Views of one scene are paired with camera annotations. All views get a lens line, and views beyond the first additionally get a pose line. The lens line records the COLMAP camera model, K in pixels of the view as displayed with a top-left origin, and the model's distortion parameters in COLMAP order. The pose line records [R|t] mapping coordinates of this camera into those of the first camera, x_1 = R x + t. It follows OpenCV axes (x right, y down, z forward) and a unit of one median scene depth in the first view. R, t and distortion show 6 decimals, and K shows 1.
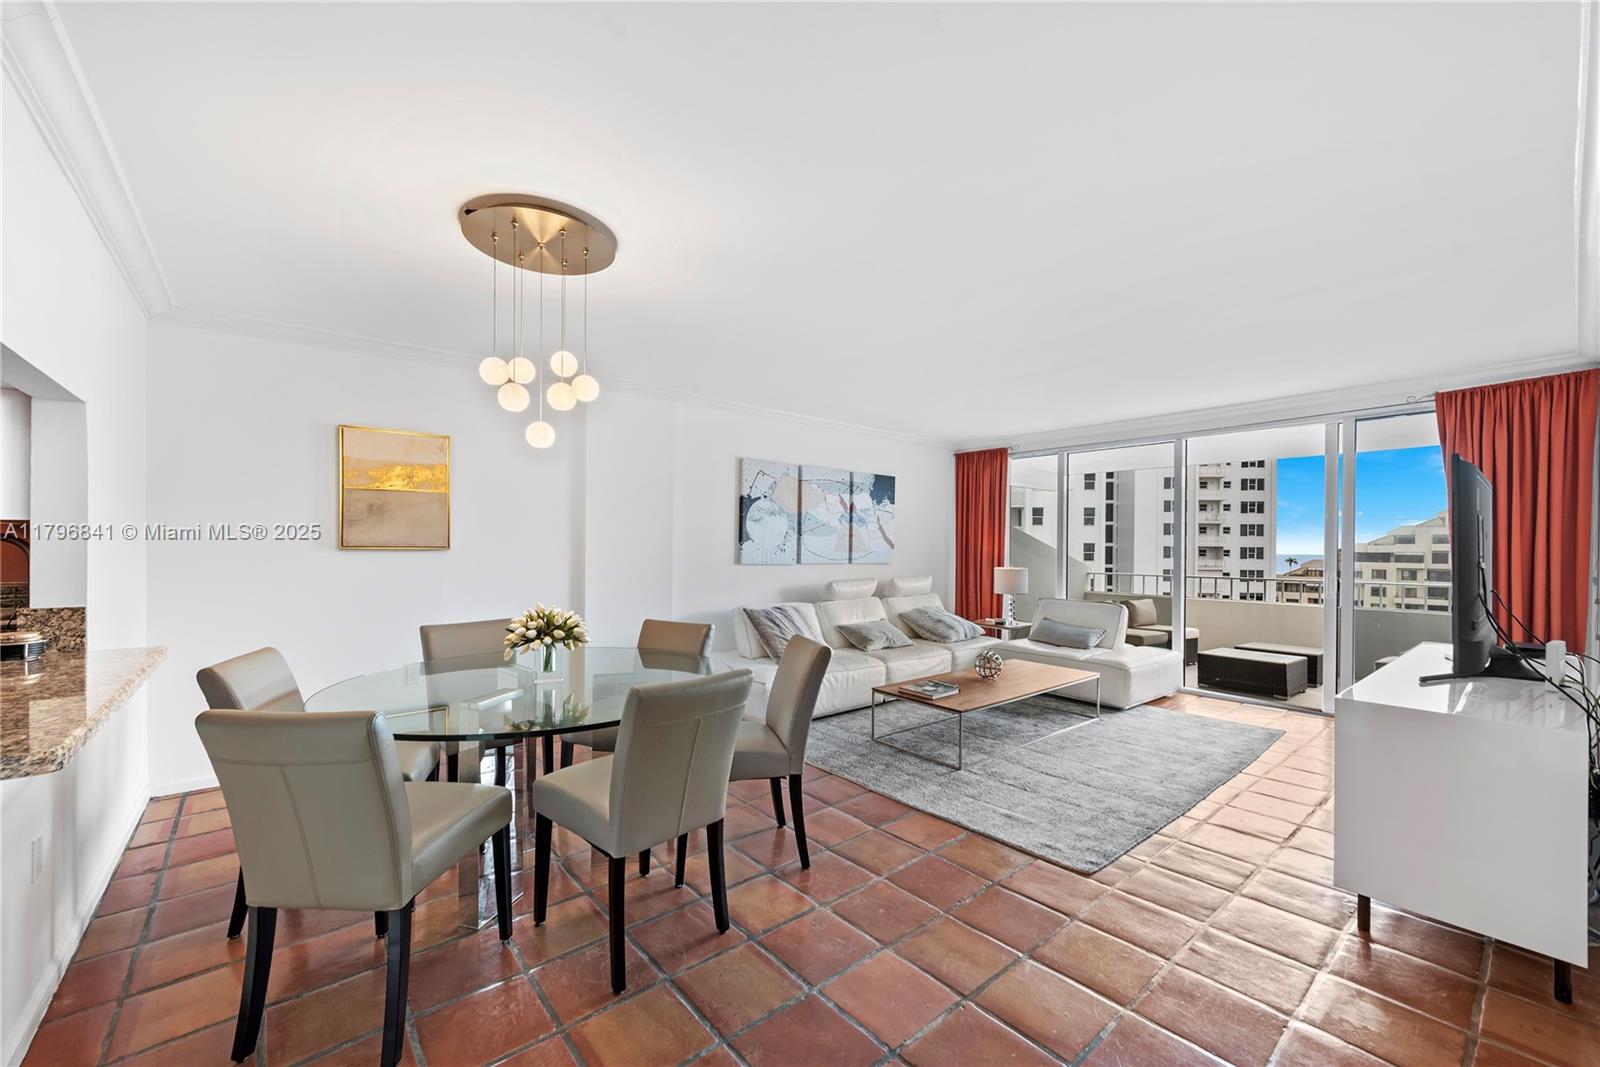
lens RADIAL K [[631.3, 0, 801.7], [0, 631.3, 535.3], [0, 0, 1]] dist [0.001919, -0.001870]
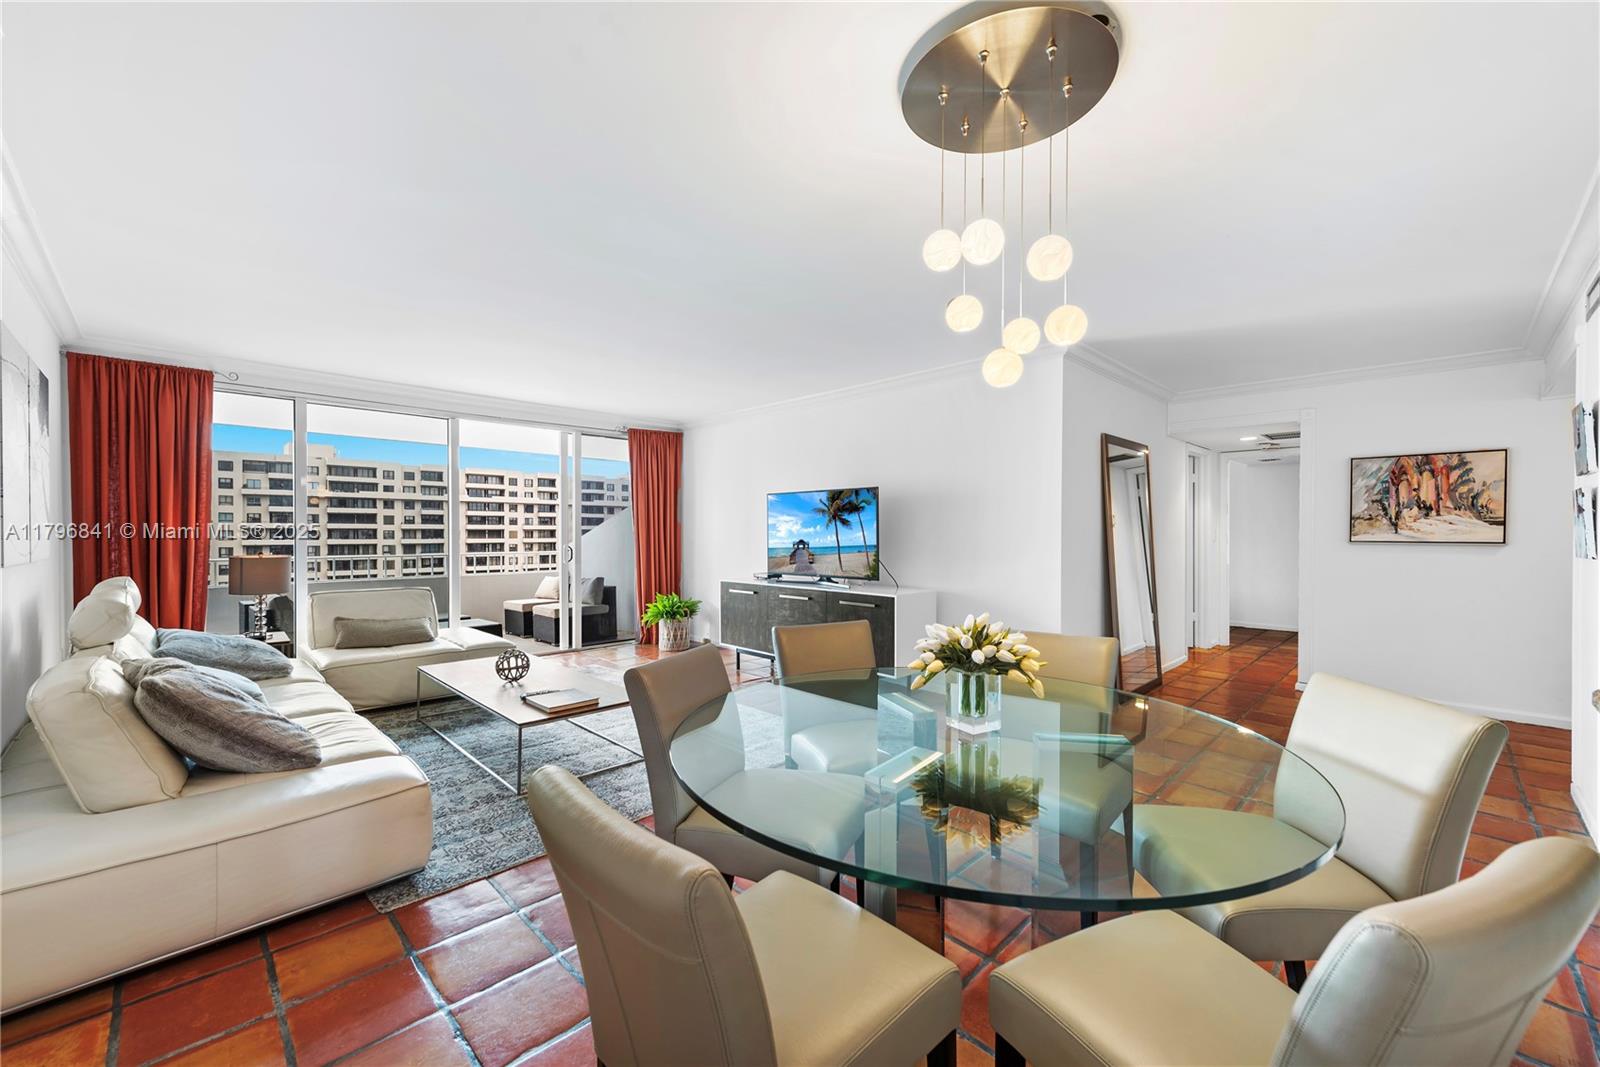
lens RADIAL K [[631.3, 0, 797.5], [0, 631.3, 536.8], [0, 0, 1]] dist [0.001919, -0.001870]
pose [[-0.087481, -0.017452, 0.996013, -0.401587], [-0.021735, 0.999642, 0.015607, 0.007374], [-0.995929, -0.020283, -0.087829, 0.482626]]
